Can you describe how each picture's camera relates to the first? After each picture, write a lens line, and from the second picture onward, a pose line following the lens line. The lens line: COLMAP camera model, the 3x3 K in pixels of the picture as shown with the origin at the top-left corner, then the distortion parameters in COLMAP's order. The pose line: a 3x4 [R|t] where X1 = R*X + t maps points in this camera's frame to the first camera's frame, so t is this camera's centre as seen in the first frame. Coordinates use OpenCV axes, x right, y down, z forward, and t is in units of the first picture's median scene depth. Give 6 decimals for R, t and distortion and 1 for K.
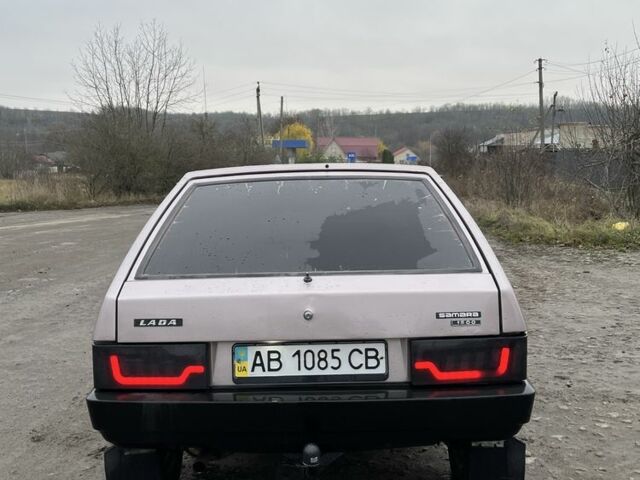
lens RADIAL K [[685.4, 0, 320.0], [0, 685.4, 240.0], [0, 0, 1]] dist [0.081242, -0.131589]
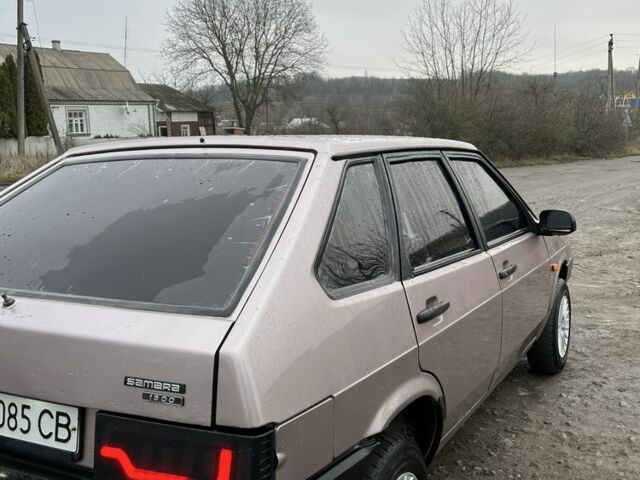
lens RADIAL K [[688.1, 0, 335.8], [0, 688.1, 239.2], [0, 0, 1]] dist [0.042542, -0.010810]
pose [[0.886384, 0.061044, -0.458908, 0.618397], [-0.037956, 0.997514, 0.059378, -0.065154], [0.461392, -0.035213, 0.886497, 0.517165]]
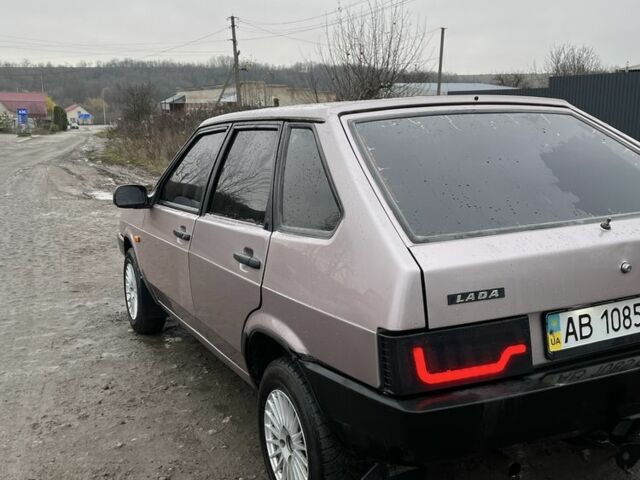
lens RADIAL K [[685.4, 0, 320.0], [0, 685.4, 240.0], [0, 0, 1]] dist [0.081242, -0.131589]
pose [[0.895874, -0.081027, 0.436857, -0.706150], [0.055133, 0.995905, 0.071655, -0.005412], [-0.440874, -0.040109, 0.896673, 0.393917]]
